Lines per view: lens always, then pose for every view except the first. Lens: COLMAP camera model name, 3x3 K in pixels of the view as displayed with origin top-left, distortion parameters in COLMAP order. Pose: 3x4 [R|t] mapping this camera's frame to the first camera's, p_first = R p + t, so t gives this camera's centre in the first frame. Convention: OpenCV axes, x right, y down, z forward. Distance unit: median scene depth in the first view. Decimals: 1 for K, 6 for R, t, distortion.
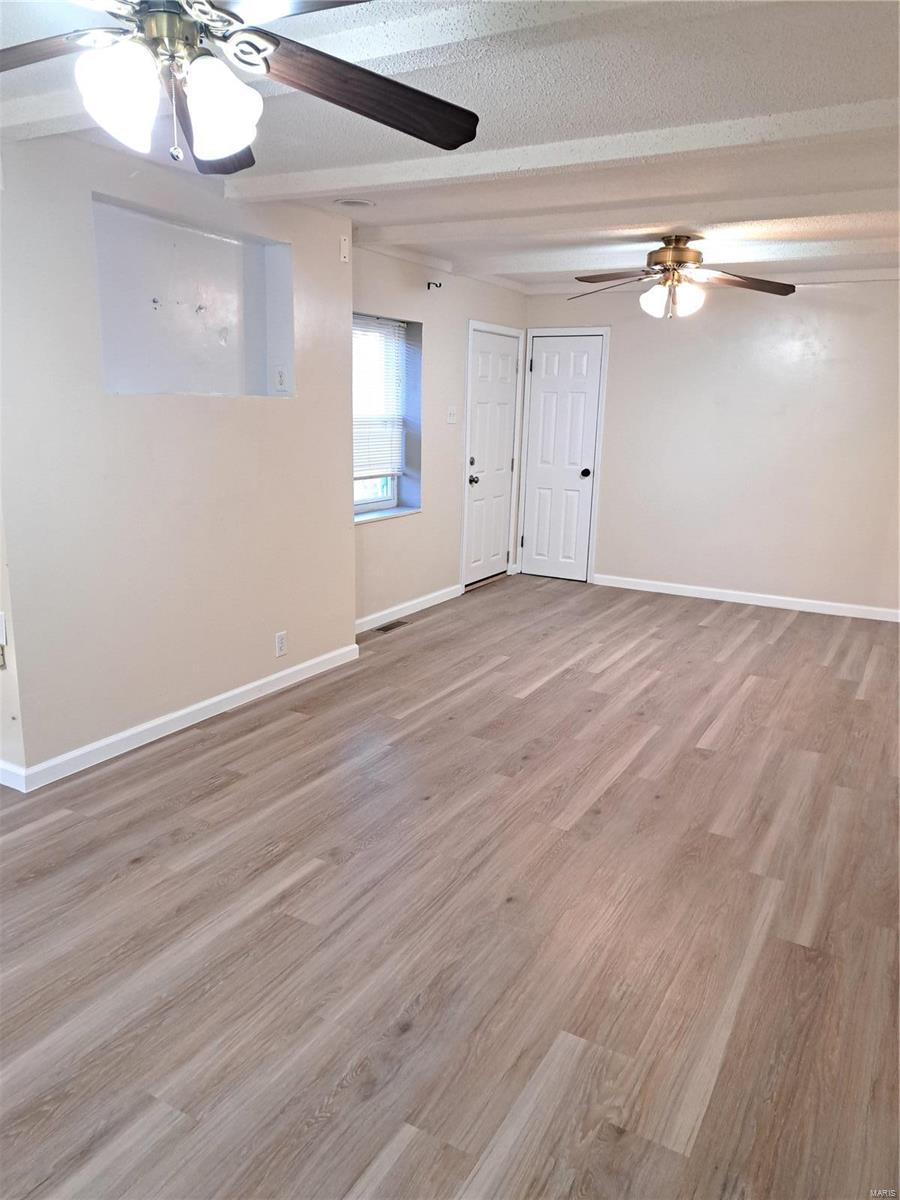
lens RADIAL K [[873.7, 0, 447.8], [0, 873.7, 597.3], [0, 0, 1]] dist [0.077048, -0.064772]
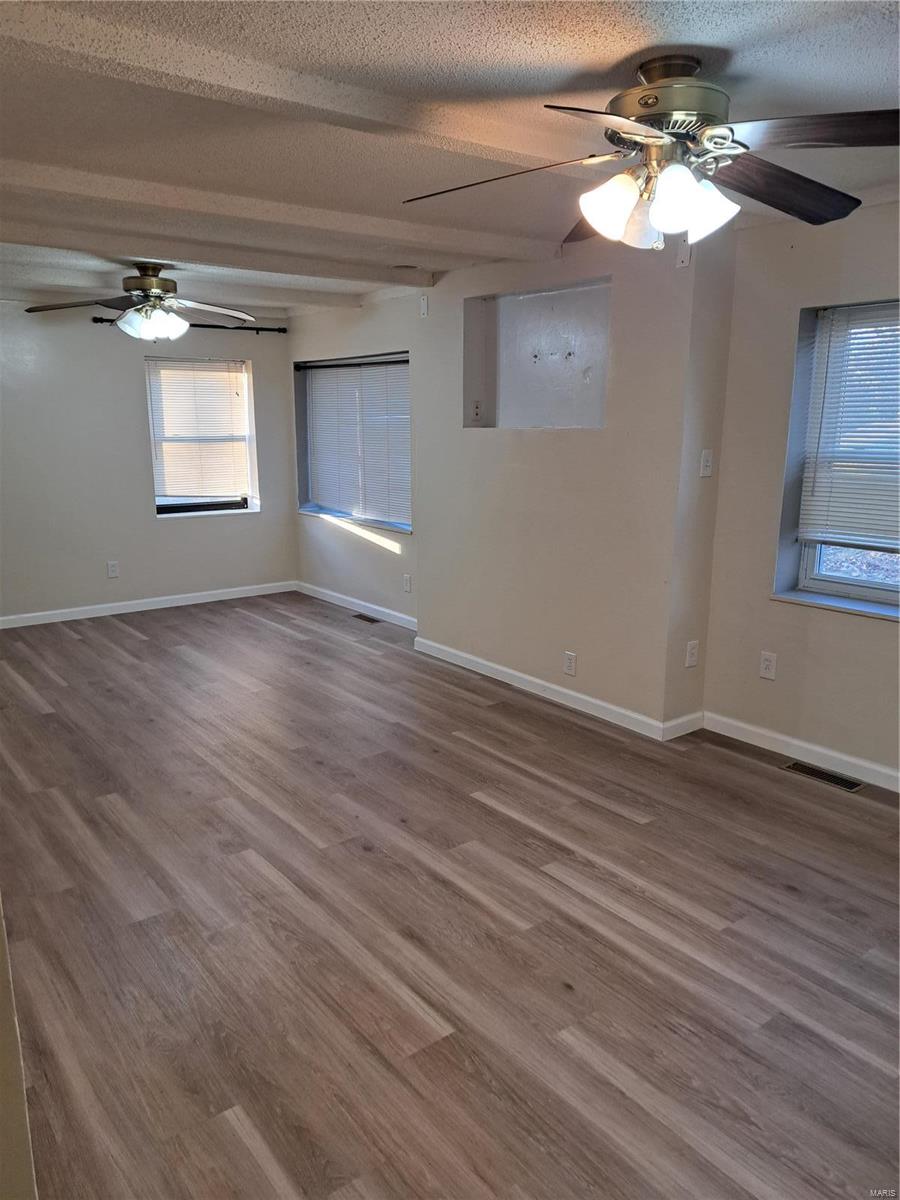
lens RADIAL K [[873.7, 0, 446.4], [0, 873.7, 598.4], [0, 0, 1]] dist [0.077048, -0.064772]
pose [[-0.397750, 0.169072, -0.901781, 0.863707], [-0.208038, 0.940655, 0.268120, -0.291653], [0.893597, 0.294250, -0.338971, 1.302912]]
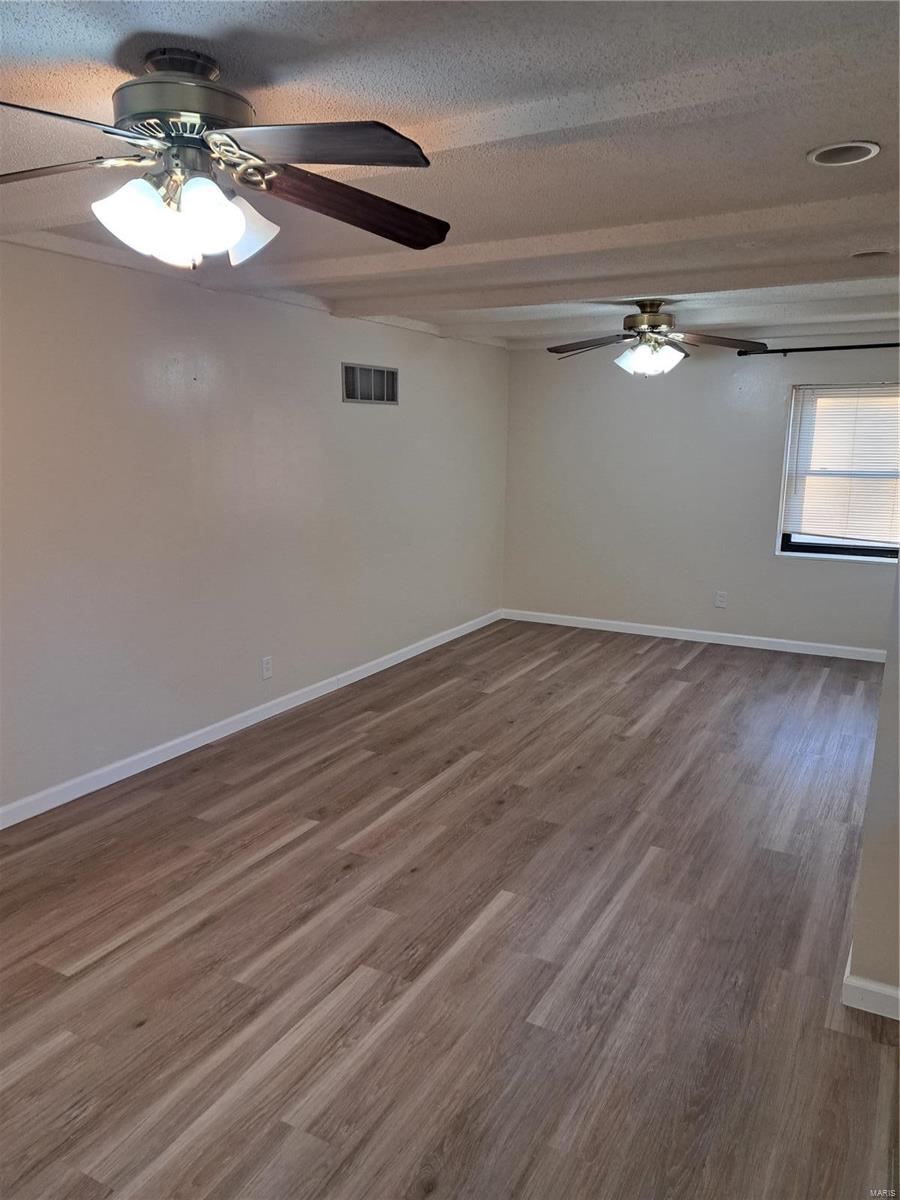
lens RADIAL K [[873.7, 0, 444.8], [0, 873.7, 590.2], [0, 0, 1]] dist [0.077048, -0.064772]
pose [[-0.999482, -0.027574, -0.016591, 0.161637], [-0.031826, 0.923338, 0.382667, -0.400513], [0.004767, 0.382996, -0.923737, 1.683405]]
